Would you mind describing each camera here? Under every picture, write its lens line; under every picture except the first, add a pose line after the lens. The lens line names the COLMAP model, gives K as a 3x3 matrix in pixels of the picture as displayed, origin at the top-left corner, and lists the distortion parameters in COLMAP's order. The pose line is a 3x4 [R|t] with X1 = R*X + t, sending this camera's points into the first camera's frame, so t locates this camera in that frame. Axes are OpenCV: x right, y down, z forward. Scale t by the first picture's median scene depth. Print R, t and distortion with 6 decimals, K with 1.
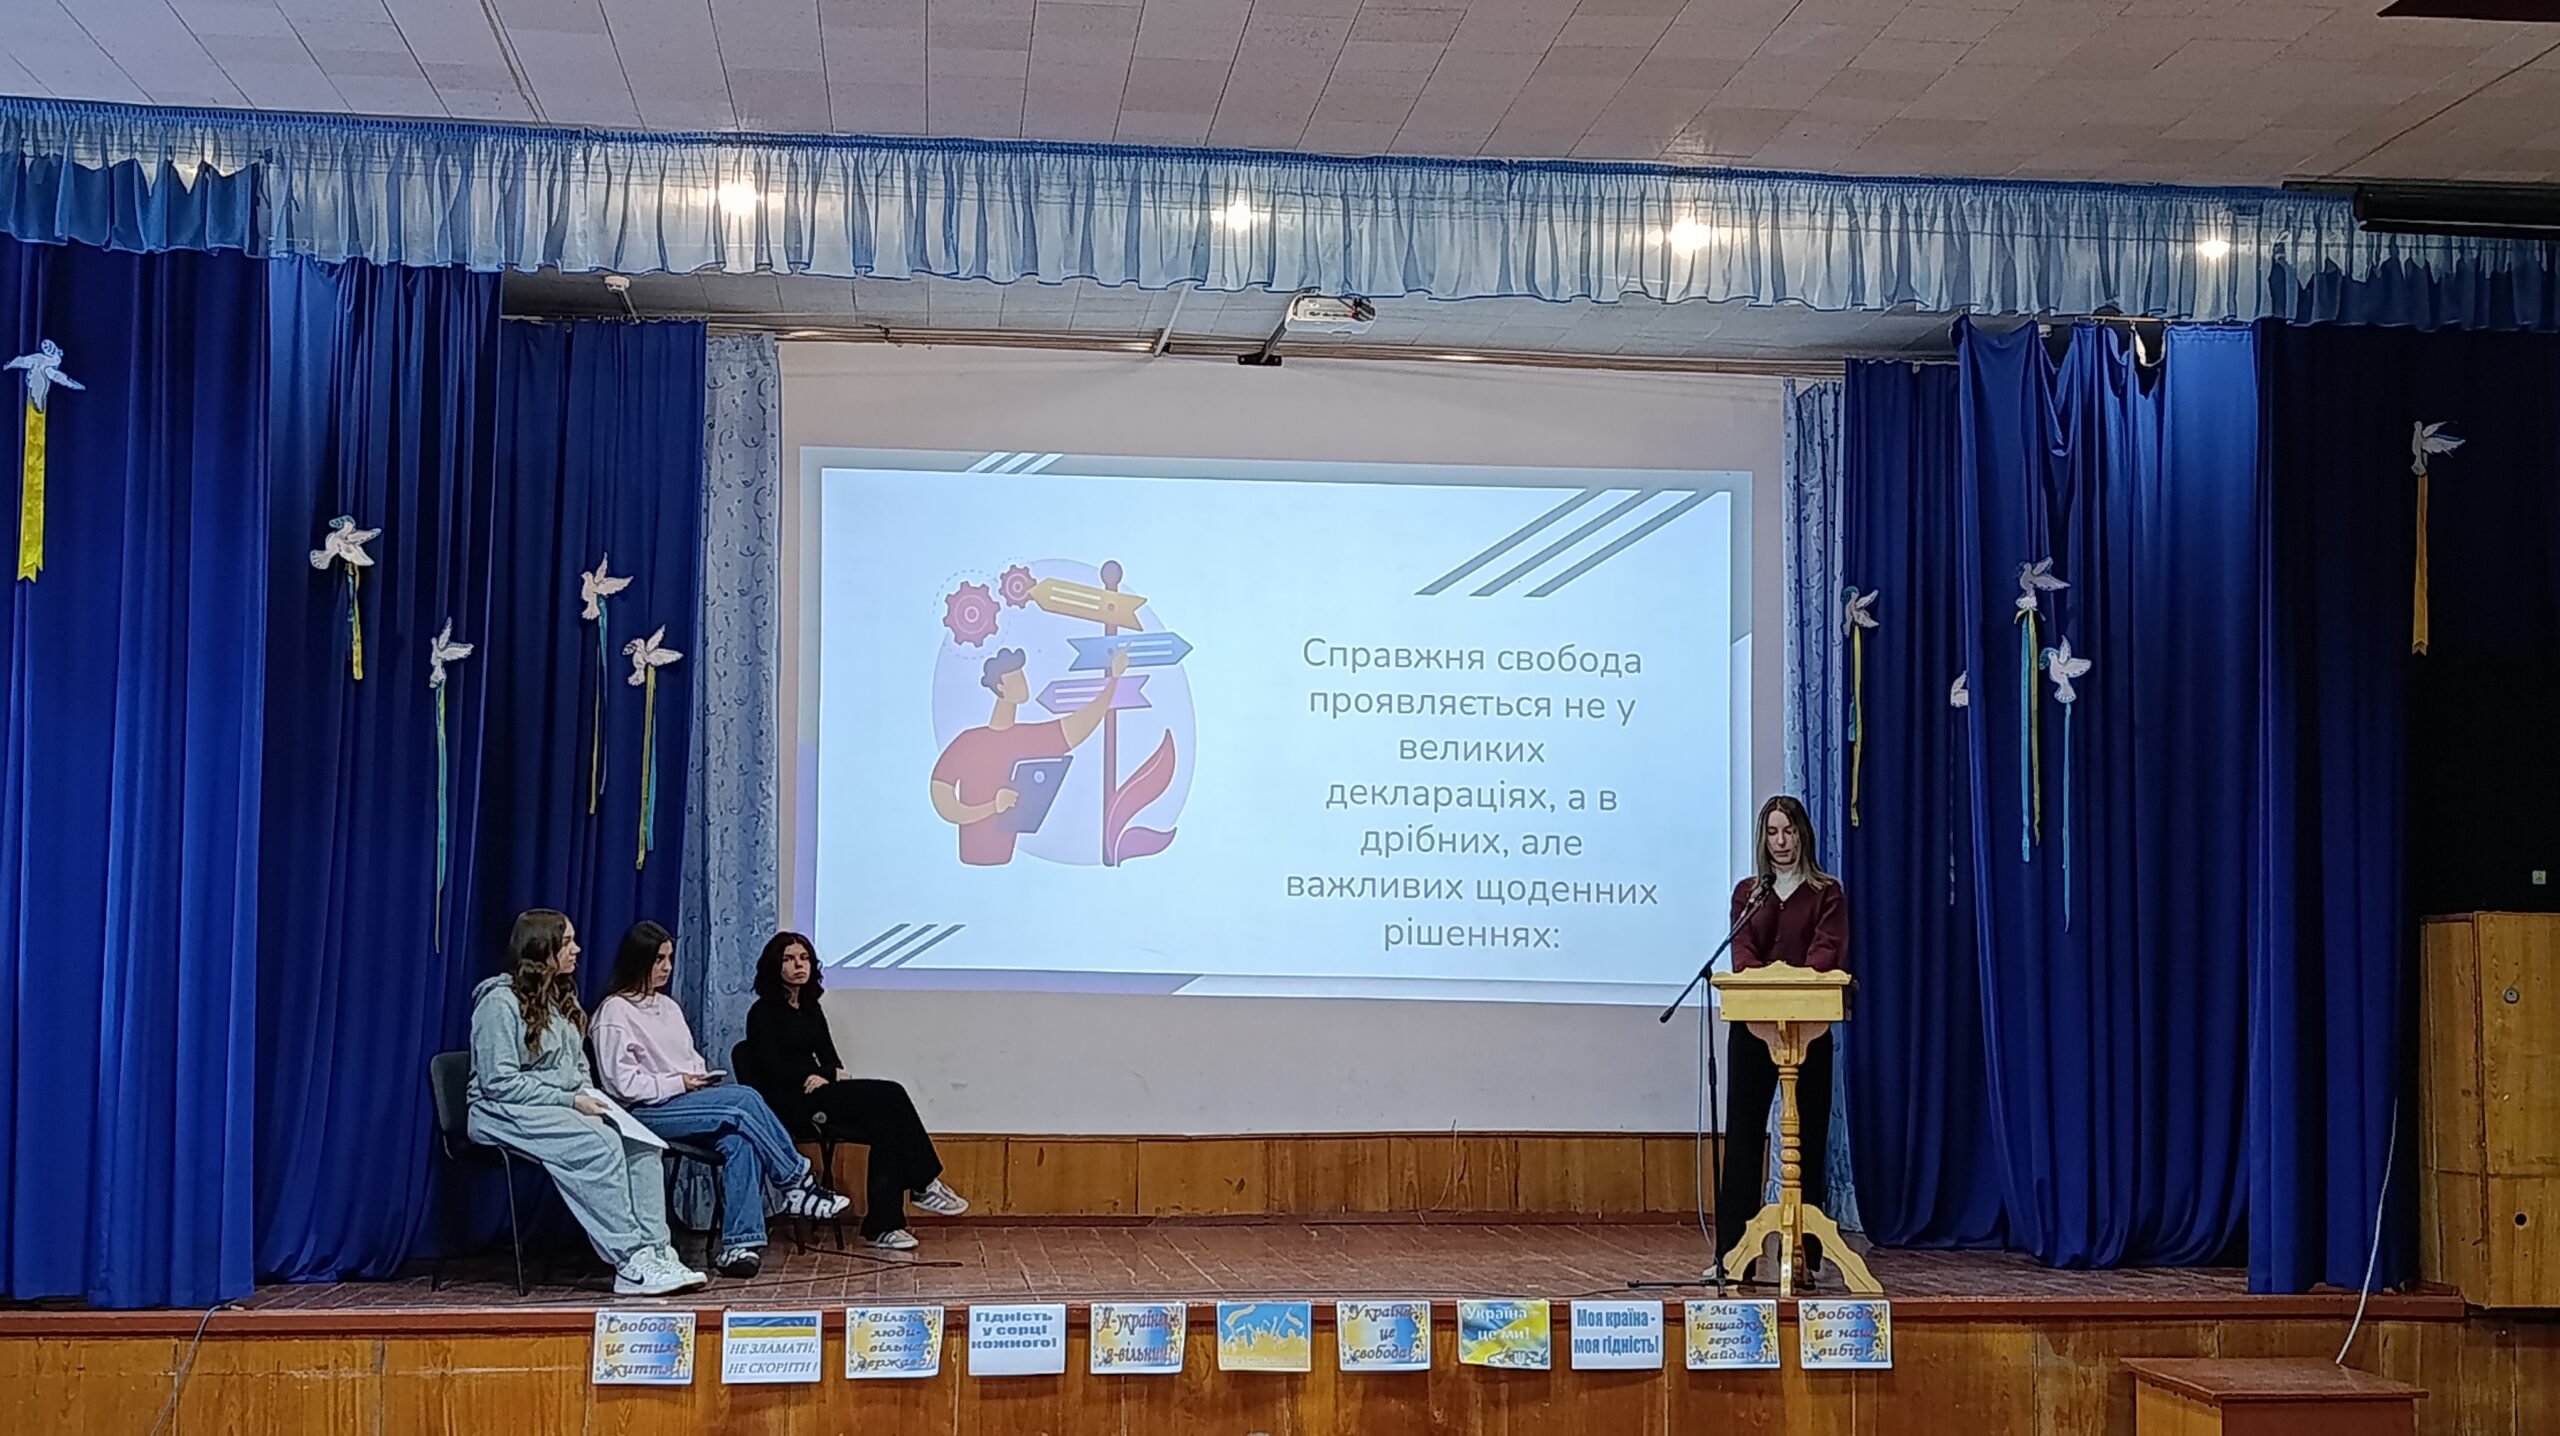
lens RADIAL K [[3175.9, 0, 1279.7], [0, 3175.9, 713.7], [0, 0, 1]] dist [0.169338, -0.498506]
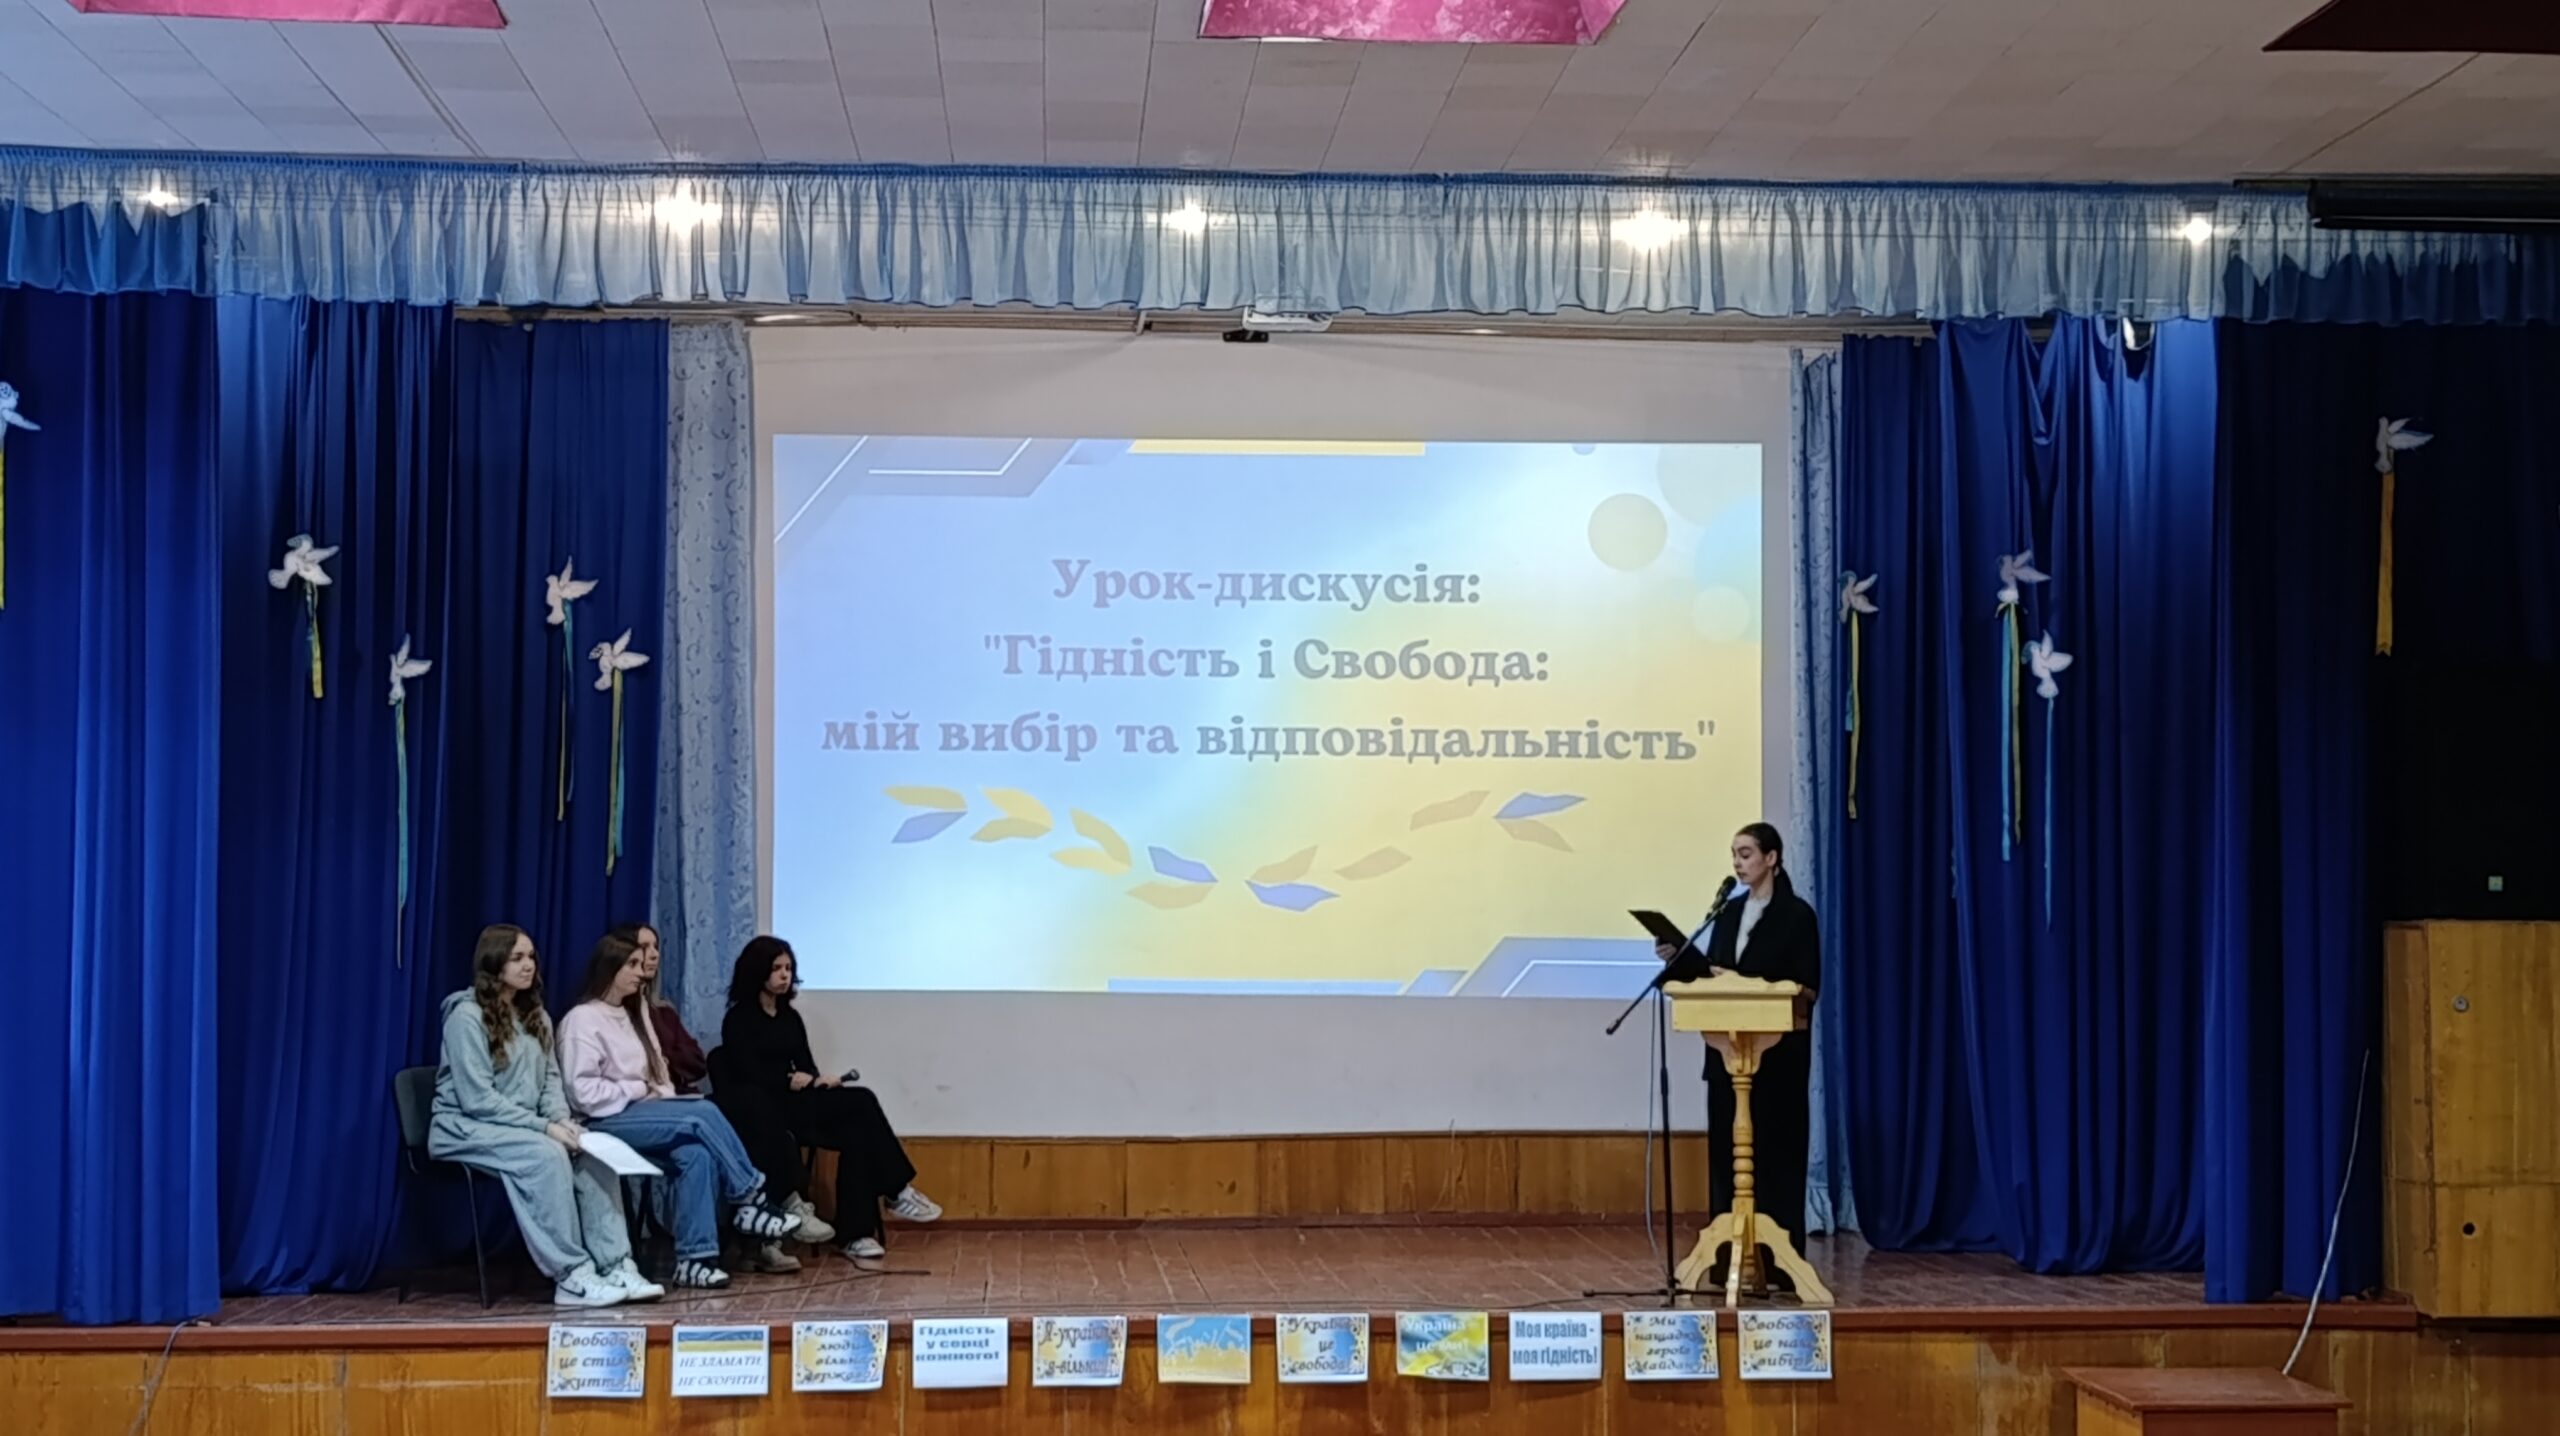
lens RADIAL K [[3653.3, 0, 1280.0], [0, 3653.3, 718.0], [0, 0, 1]] dist [0.194841, -0.689651]
pose [[0.998904, -0.009374, -0.045853, 0.072050], [0.010816, 0.999451, 0.031310, -0.040217], [0.045534, -0.031771, 0.998457, -0.152052]]
